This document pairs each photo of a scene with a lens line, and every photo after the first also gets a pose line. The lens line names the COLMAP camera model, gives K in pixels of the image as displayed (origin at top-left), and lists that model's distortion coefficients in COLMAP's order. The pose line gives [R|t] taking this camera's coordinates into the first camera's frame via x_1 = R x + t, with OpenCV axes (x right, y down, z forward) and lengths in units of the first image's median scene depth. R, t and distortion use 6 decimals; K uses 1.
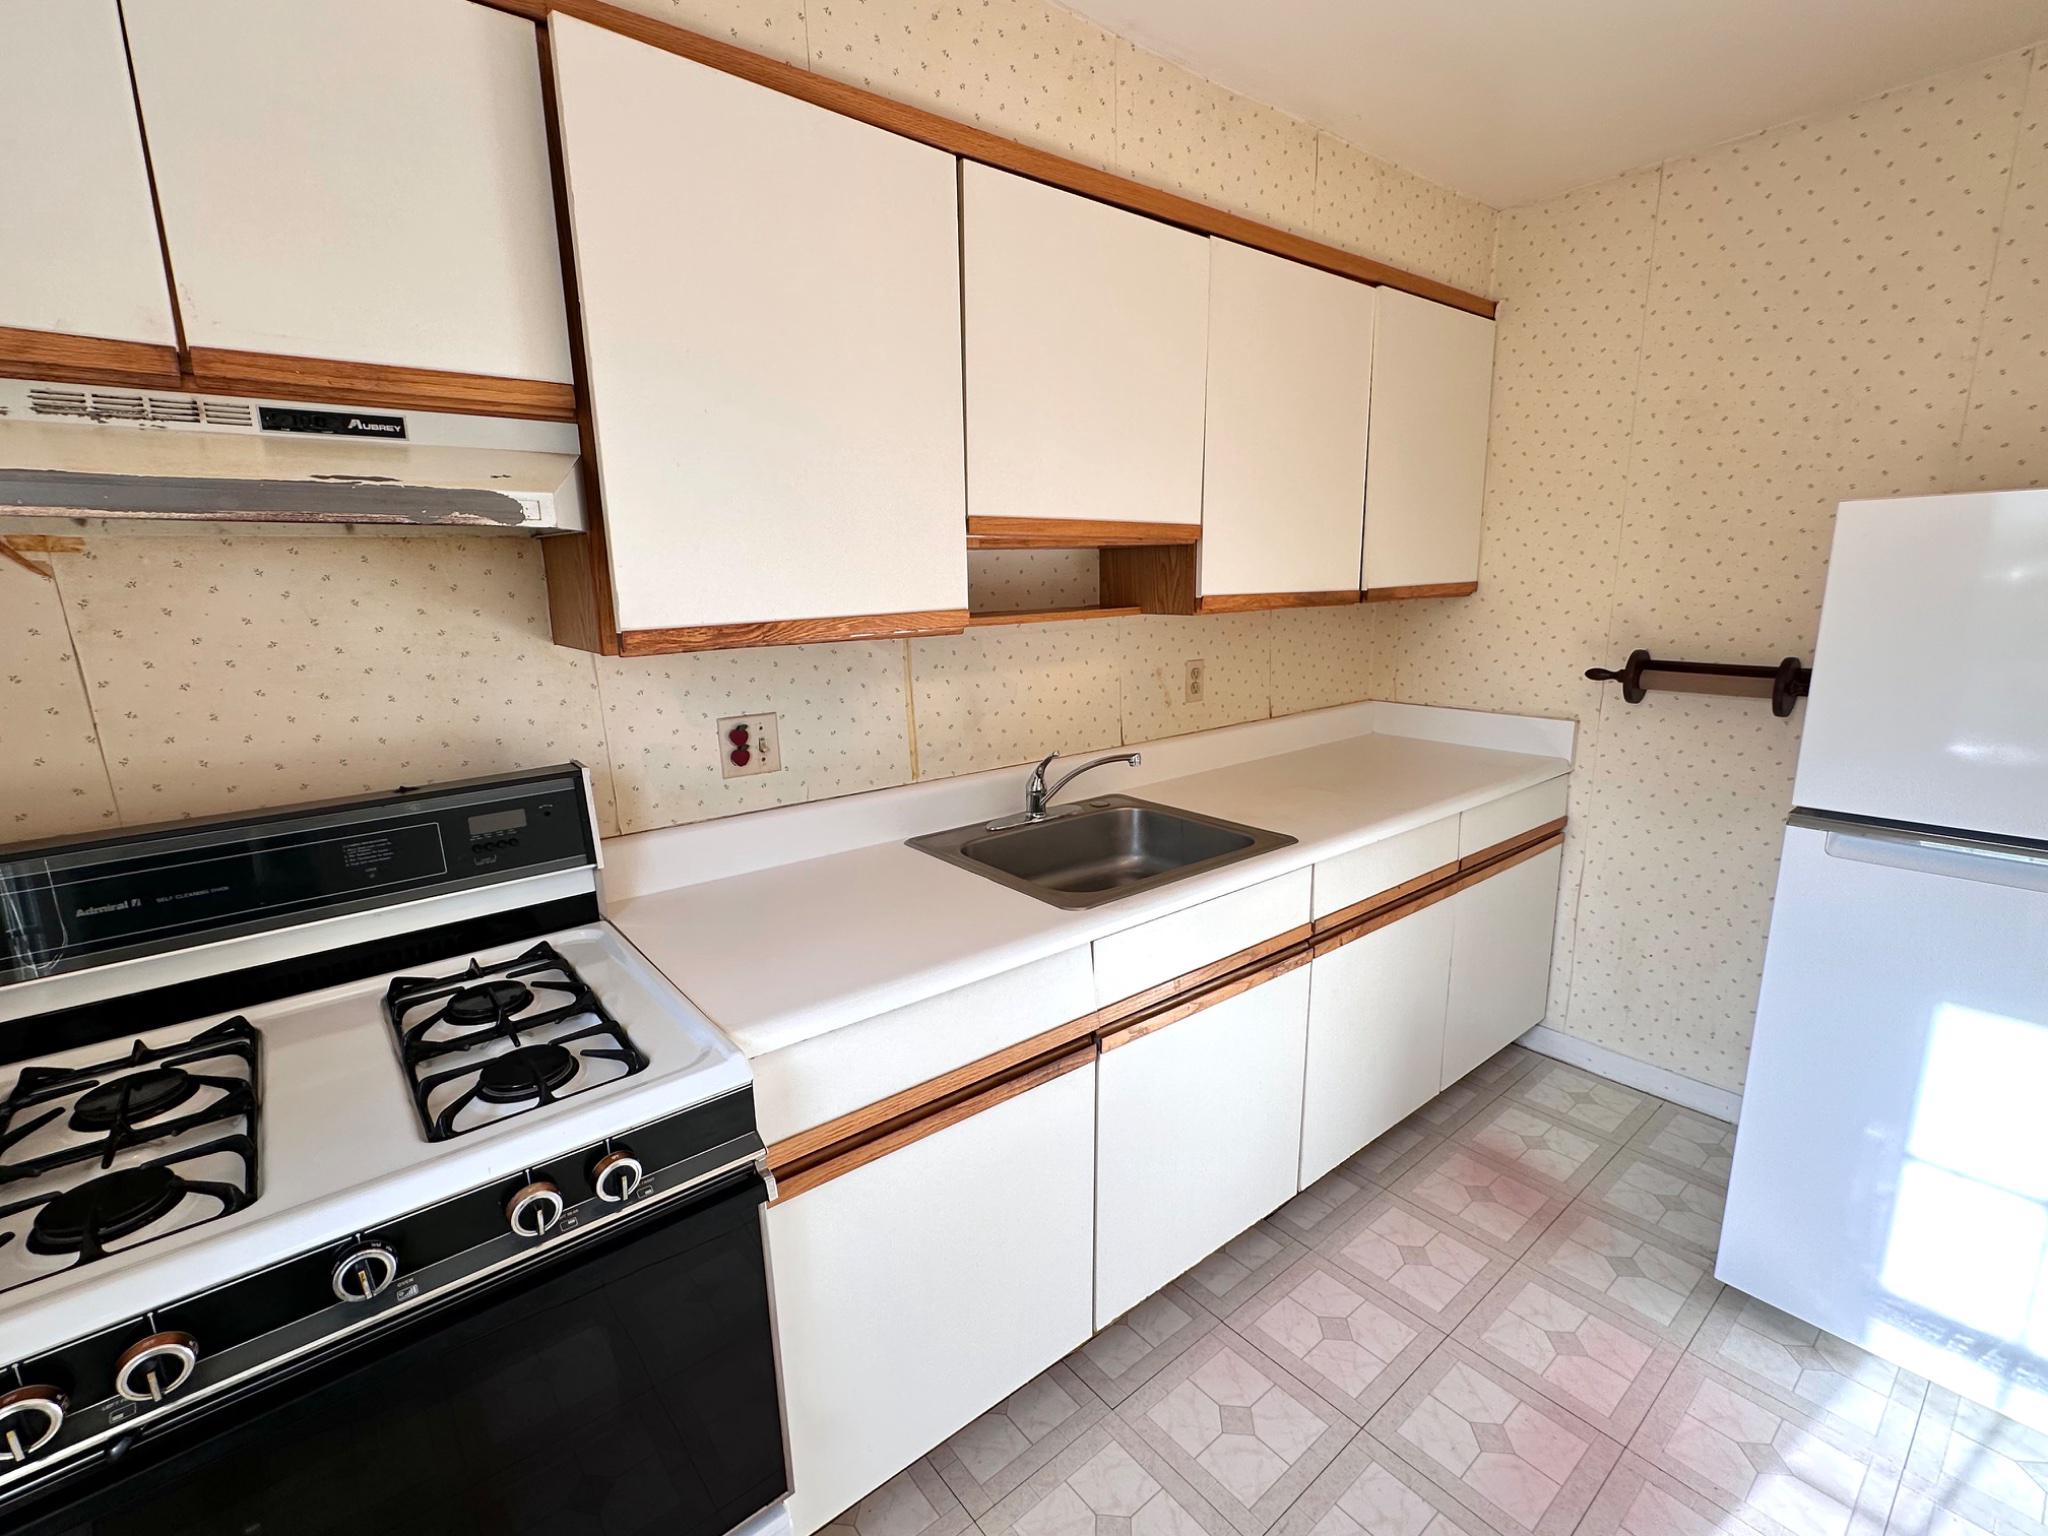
lens RADIAL K [[914.8, 0, 1024.0], [0, 914.8, 768.0], [0, 0, 1]] dist [-0.002124, 0.000235]
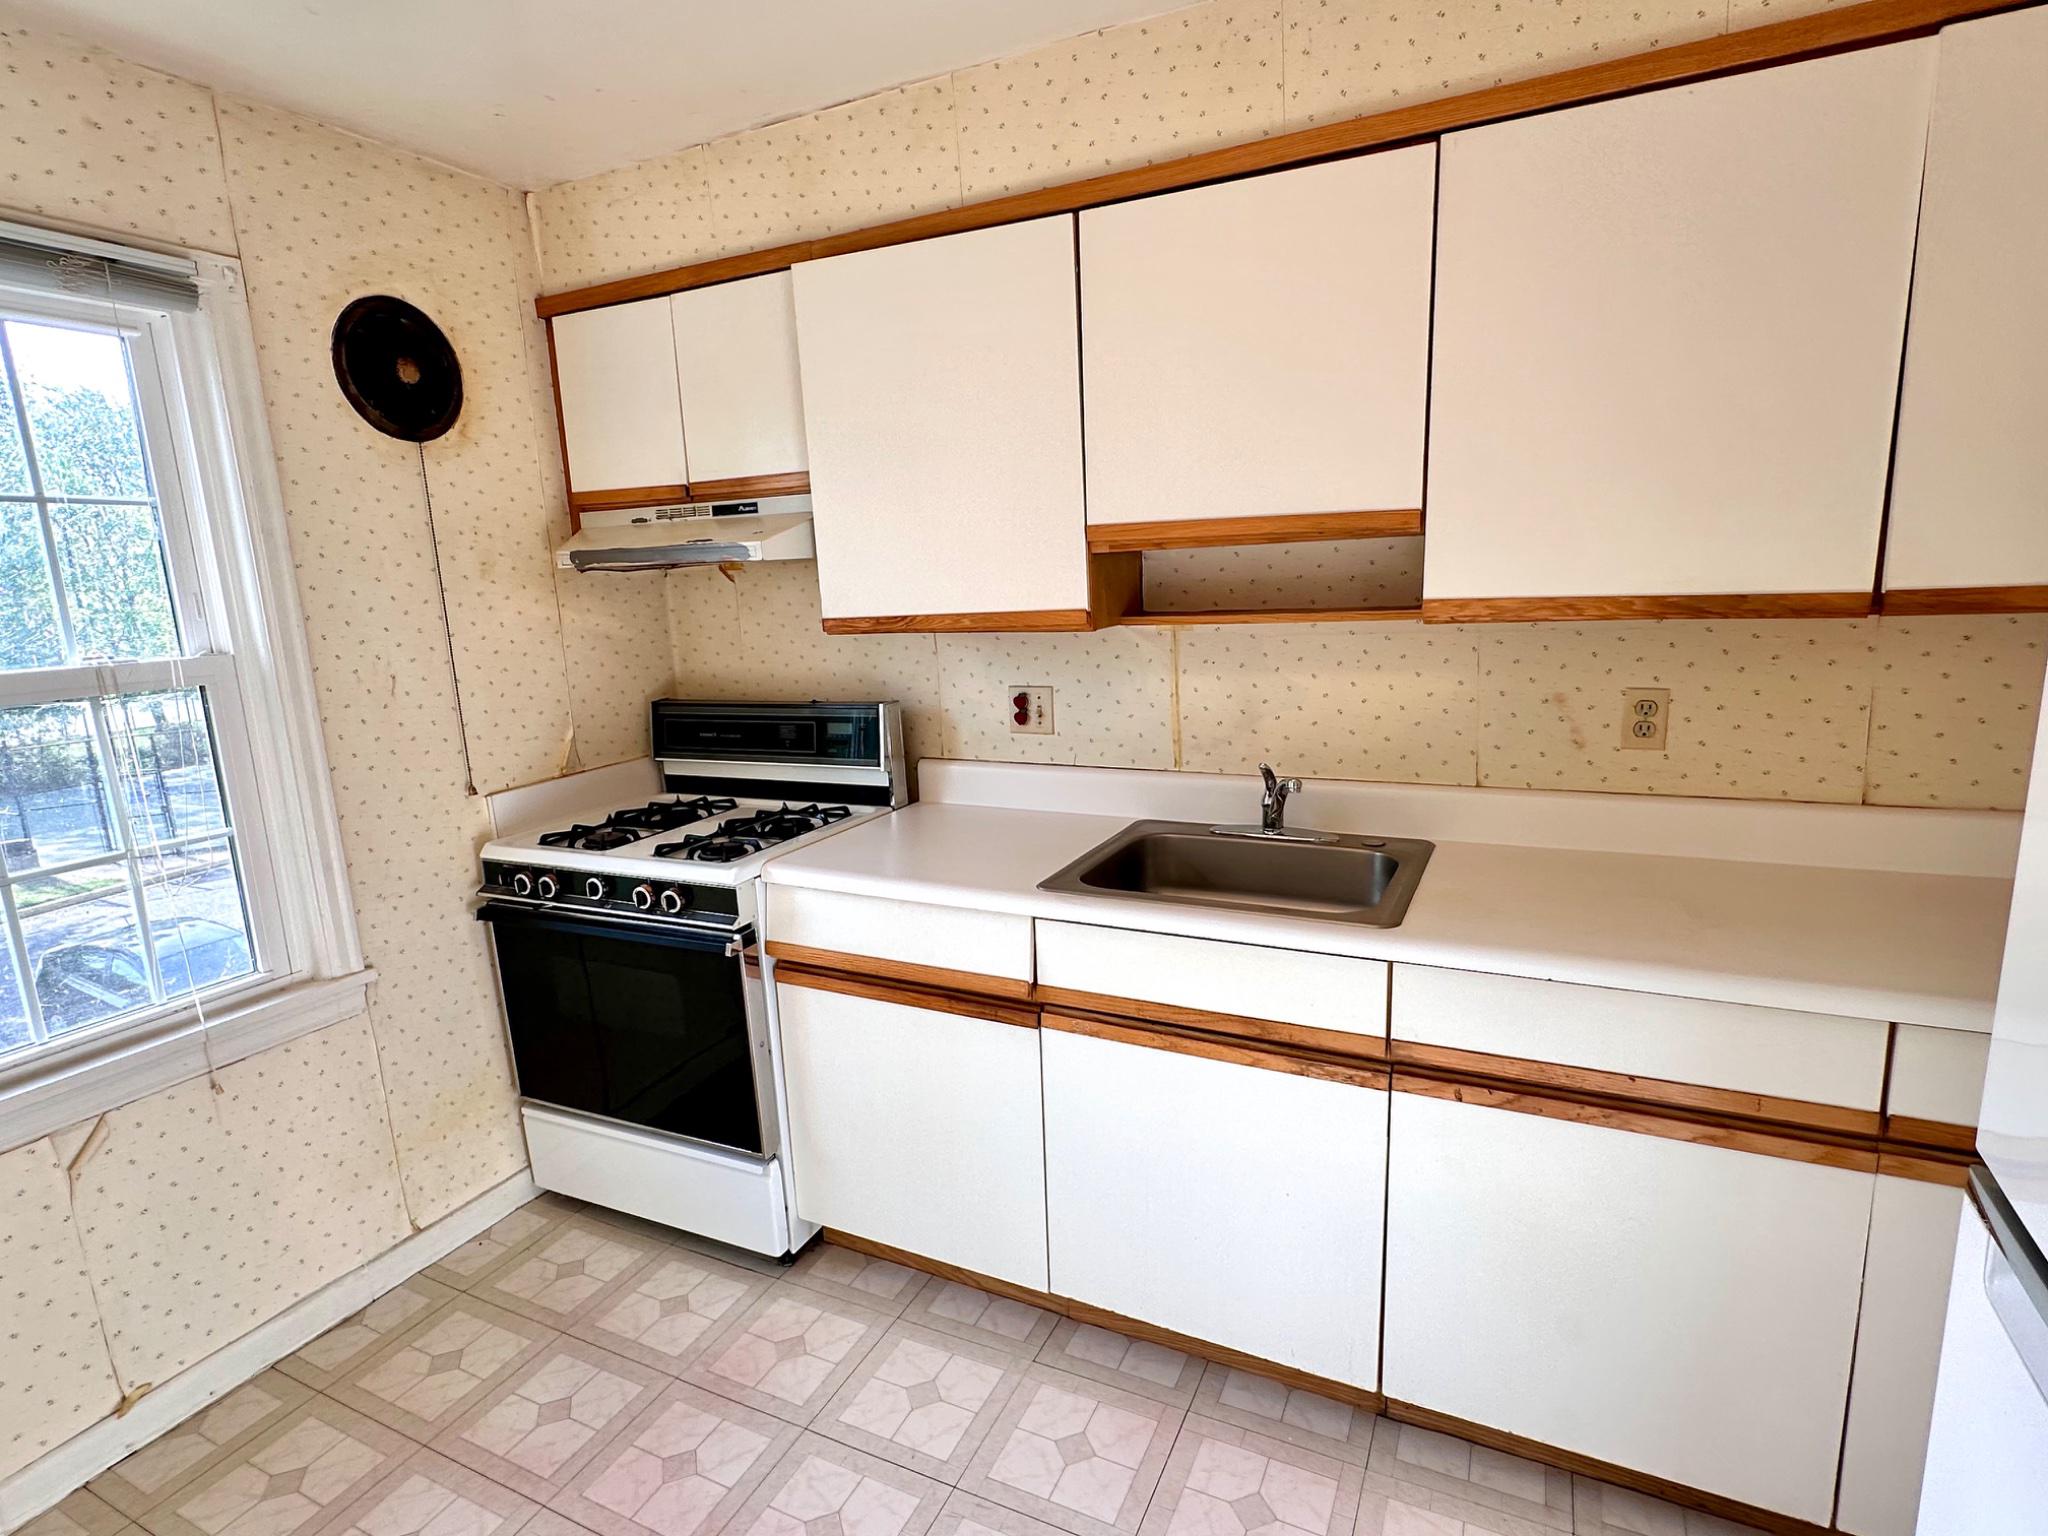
lens RADIAL K [[1055.1, 0, 1031.4], [0, 1055.1, 774.1], [0, 0, 1]] dist [-0.002108, -0.000448]
pose [[0.423209, 0.176613, -0.888652, 1.007479], [-0.156043, 0.980369, 0.120527, -0.113633], [0.892493, 0.087660, 0.442460, 0.366961]]
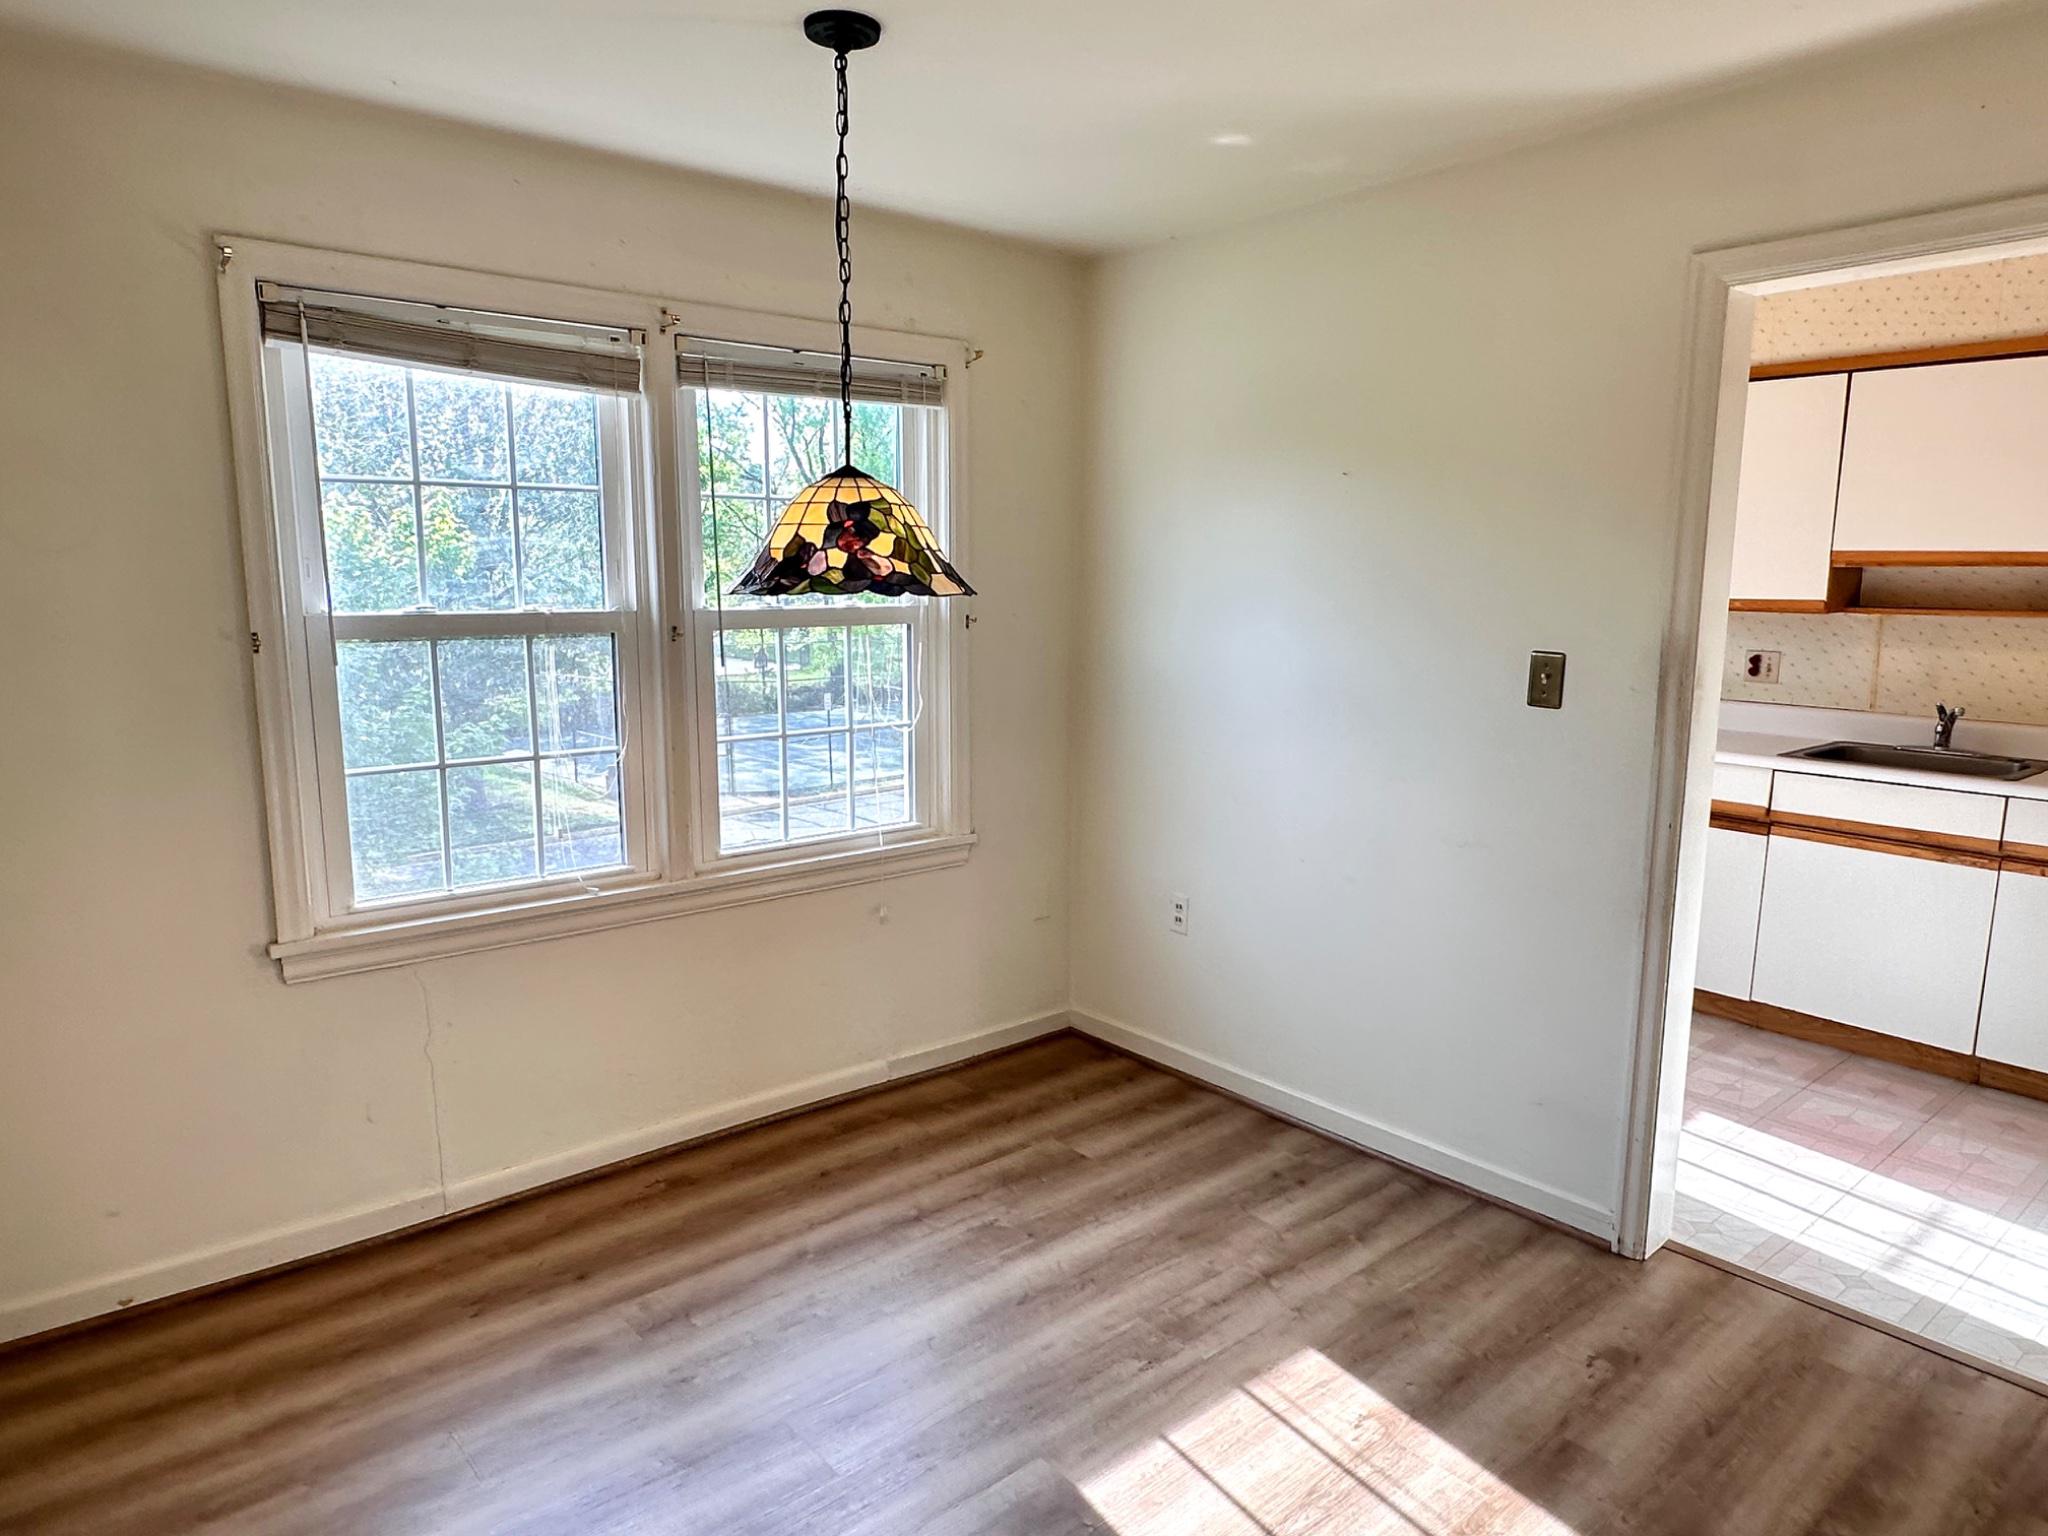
lens RADIAL K [[1302.3, 0, 1025.3], [0, 1302.3, 781.7], [0, 0, 1]] dist [0.001222, 0.000145]
pose [[0.021371, 0.184316, -0.982635, 2.390328], [-0.213871, 0.960950, 0.175597, 0.057368], [0.976628, 0.206404, 0.059956, -0.617423]]
